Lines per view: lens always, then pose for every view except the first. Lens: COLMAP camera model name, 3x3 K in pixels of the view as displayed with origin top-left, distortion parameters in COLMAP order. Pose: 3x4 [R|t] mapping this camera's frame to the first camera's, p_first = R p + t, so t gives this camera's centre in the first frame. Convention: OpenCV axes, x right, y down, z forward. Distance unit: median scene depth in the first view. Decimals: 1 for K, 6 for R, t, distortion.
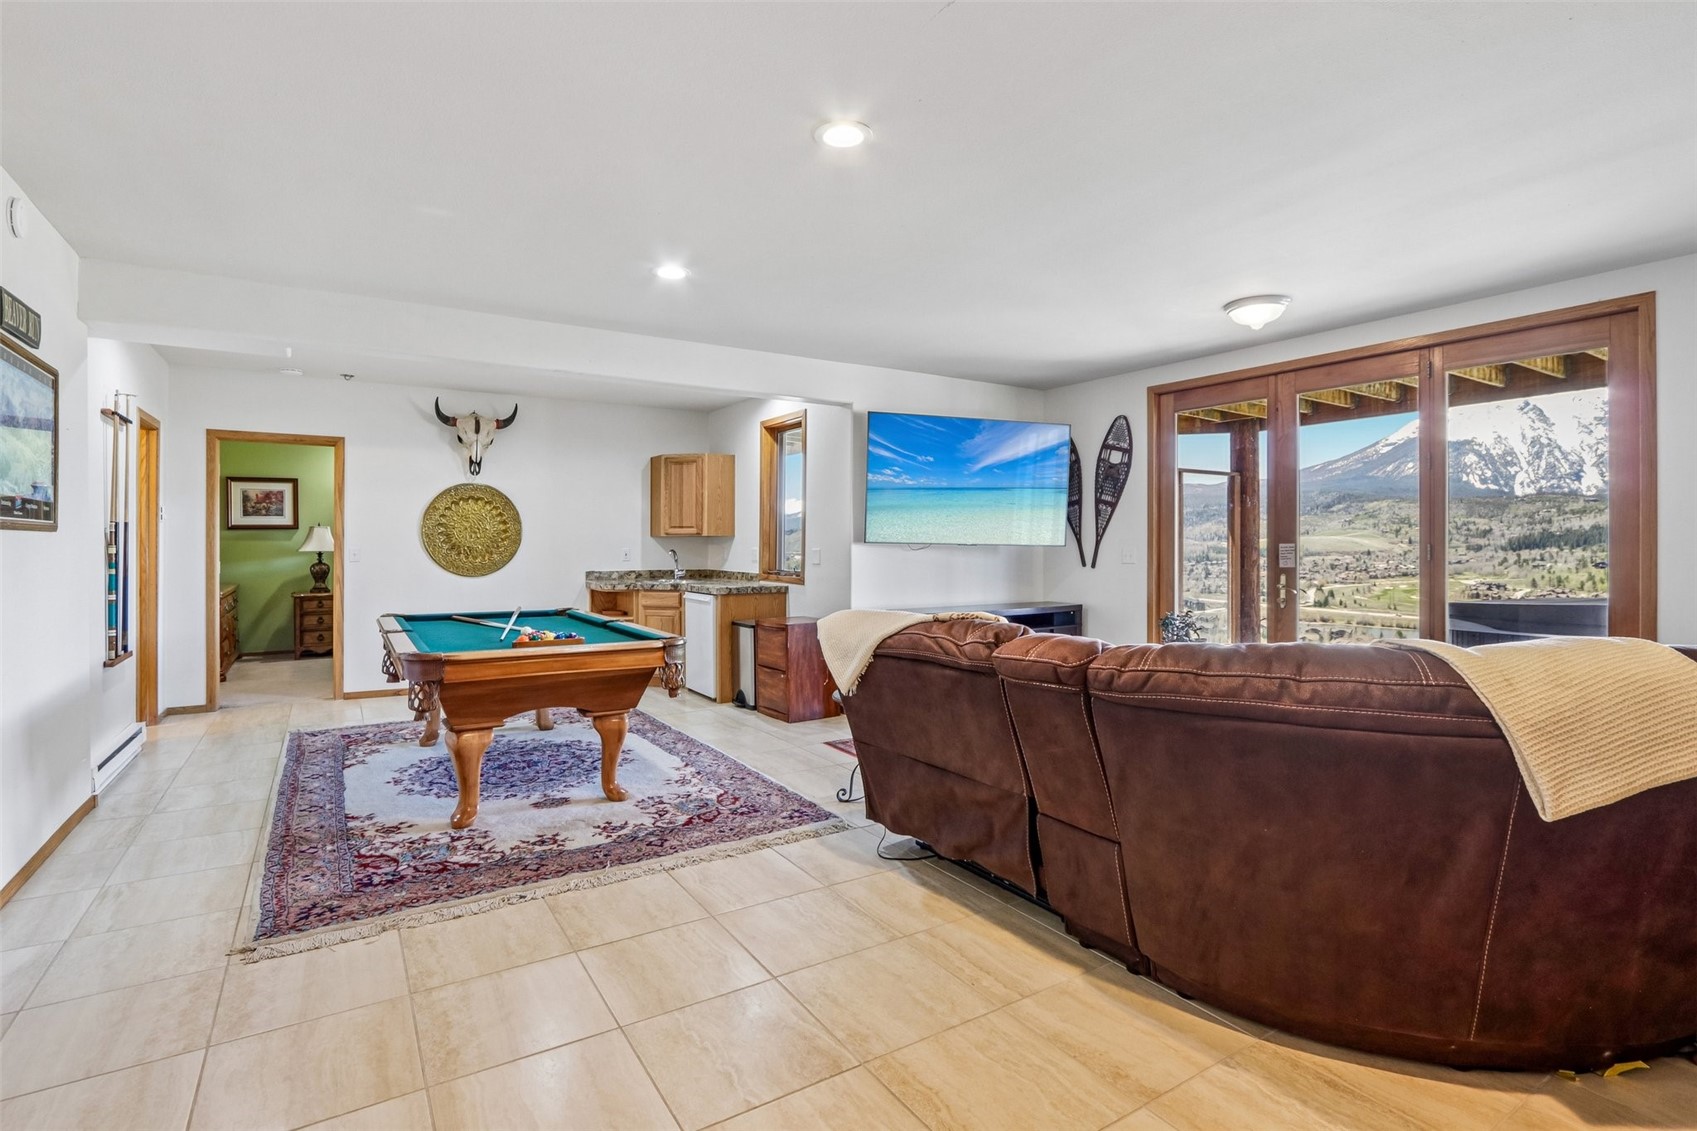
lens RADIAL K [[804.0, 0, 833.3], [0, 804.0, 541.0], [0, 0, 1]] dist [-0.011501, -0.000479]
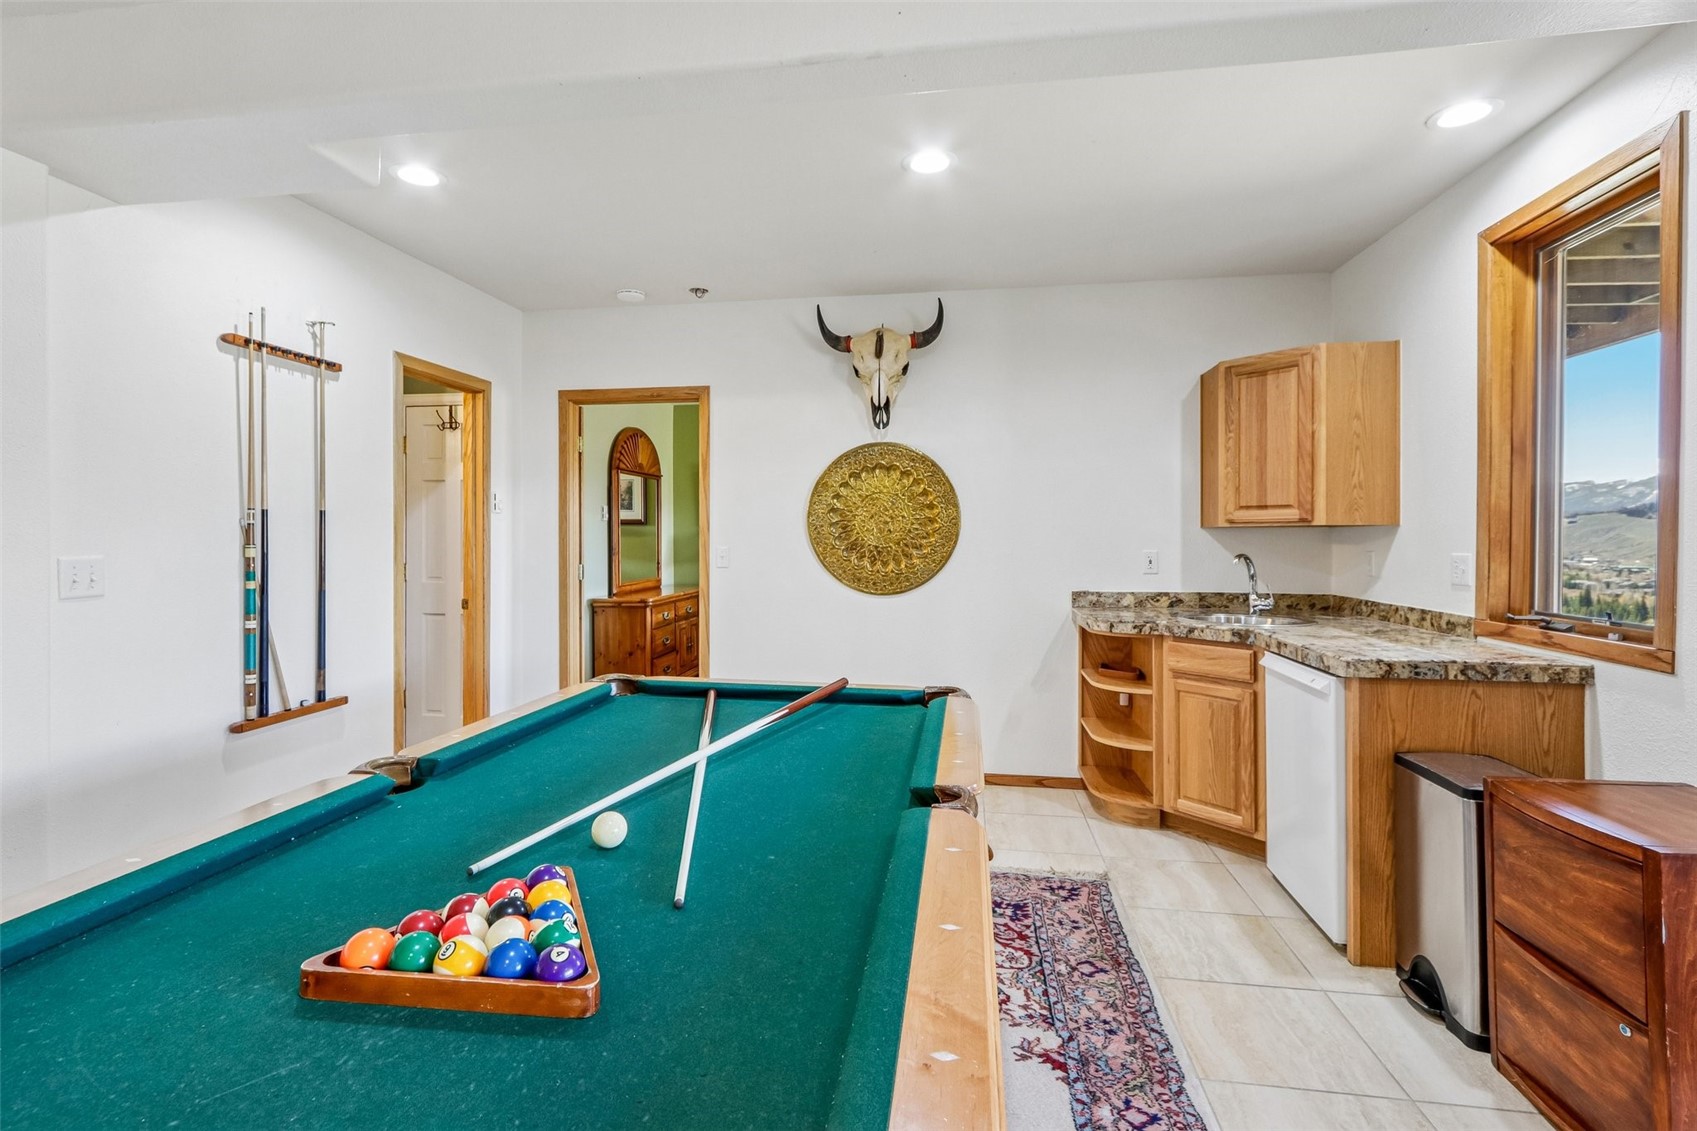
lens RADIAL K [[802.5, 0, 835.9], [0, 802.5, 538.4], [0, 0, 1]] dist [0.002296, 0.000433]
pose [[0.749762, -0.000670, -0.661708, -0.070318], [0.002023, 0.999997, 0.001280, 0.000290], [0.661705, -0.002298, 0.749761, 0.522558]]
